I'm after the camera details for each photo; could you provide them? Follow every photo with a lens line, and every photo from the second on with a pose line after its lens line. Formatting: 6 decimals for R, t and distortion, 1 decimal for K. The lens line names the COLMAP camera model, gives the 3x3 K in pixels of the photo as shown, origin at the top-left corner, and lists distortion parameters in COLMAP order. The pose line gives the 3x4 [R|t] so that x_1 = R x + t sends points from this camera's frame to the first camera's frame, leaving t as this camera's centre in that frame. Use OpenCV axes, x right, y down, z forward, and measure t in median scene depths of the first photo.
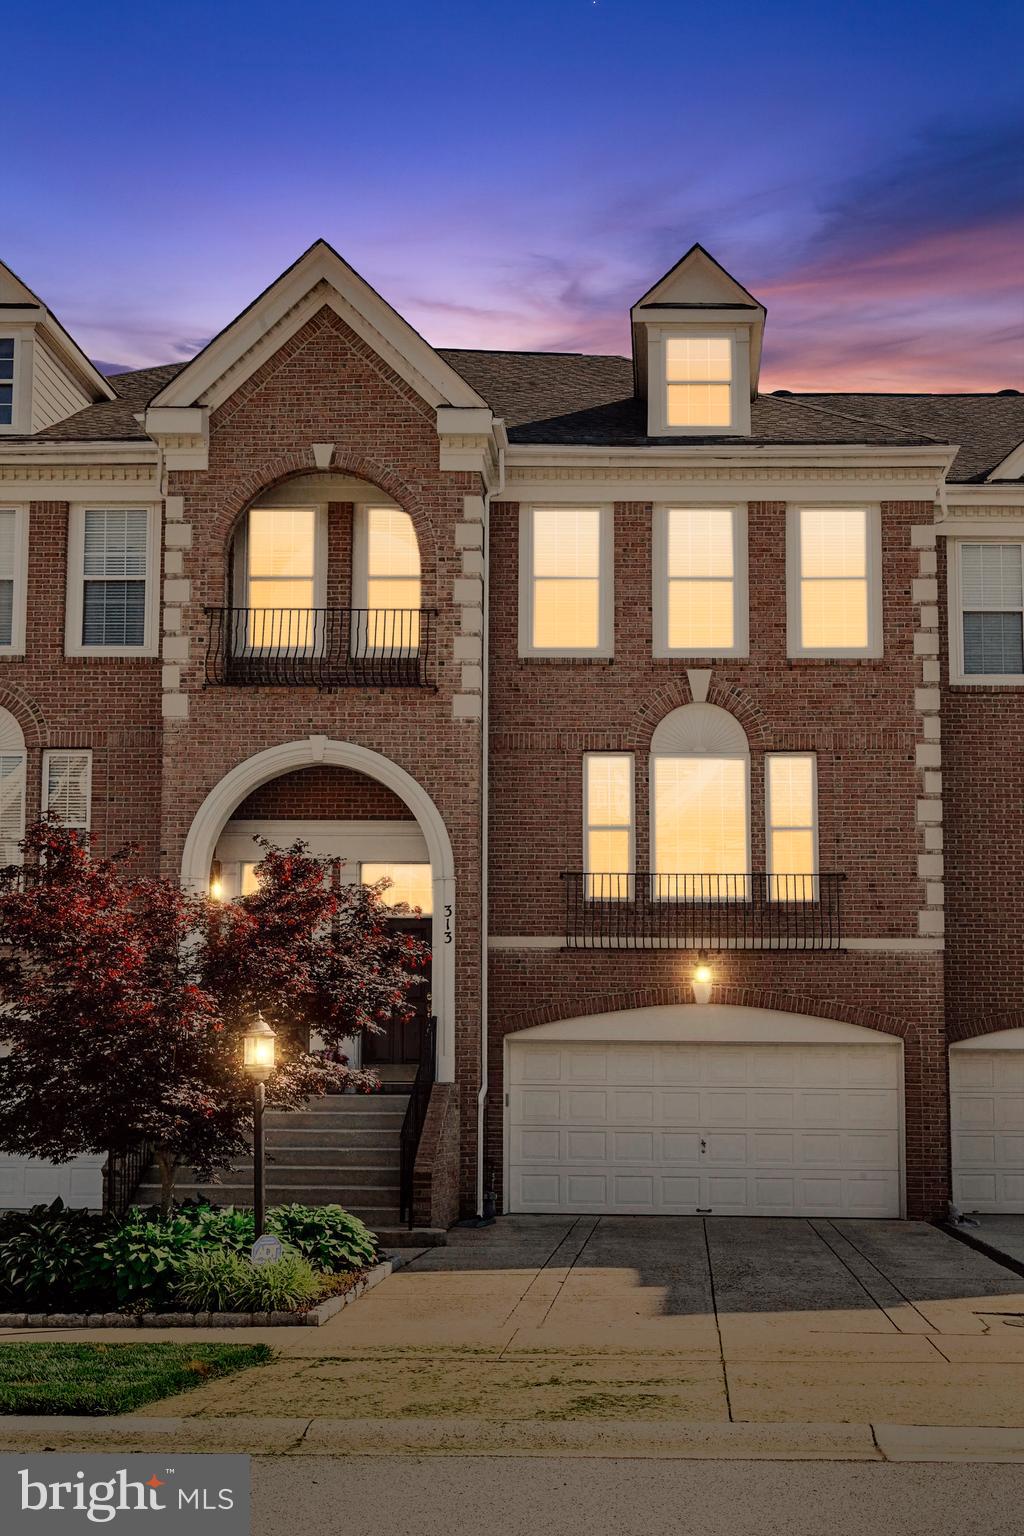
lens RADIAL K [[1474.4, 0, 512.3], [0, 1474.4, 765.6], [0, 0, 1]] dist [0.002273, 0.000000]
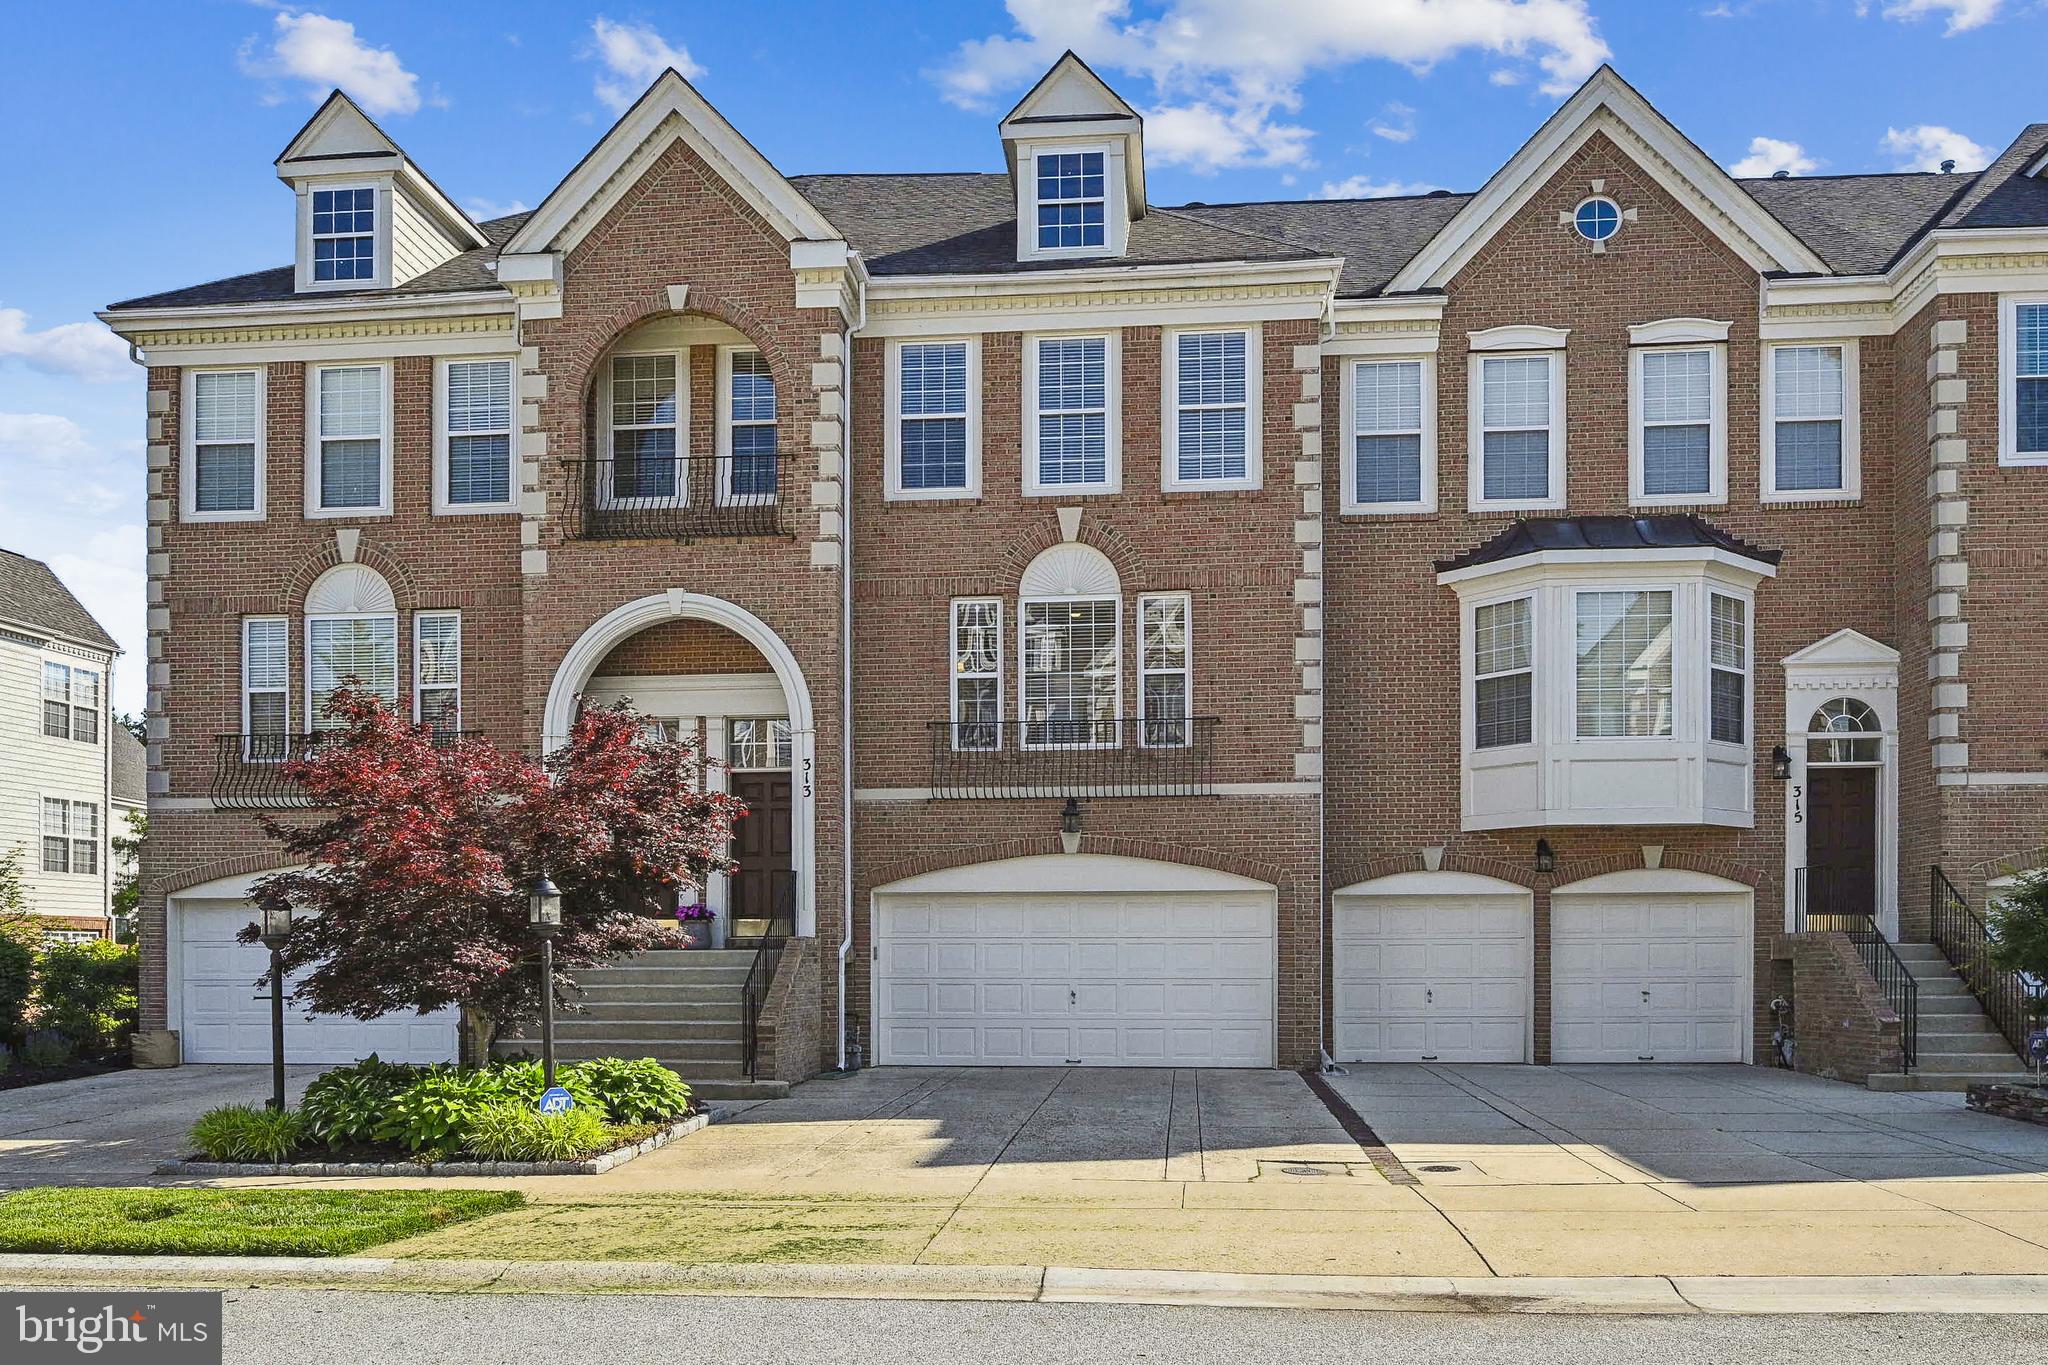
lens RADIAL K [[1549.6, 0, 1025.9], [0, 1549.6, 718.6], [0, 0, 1]] dist [-0.009536, -0.003309]
pose [[0.997292, -0.023383, -0.069730, 0.168676], [0.028400, 0.997011, 0.071849, -0.001659], [0.067842, -0.073635, 0.994975, -0.013336]]
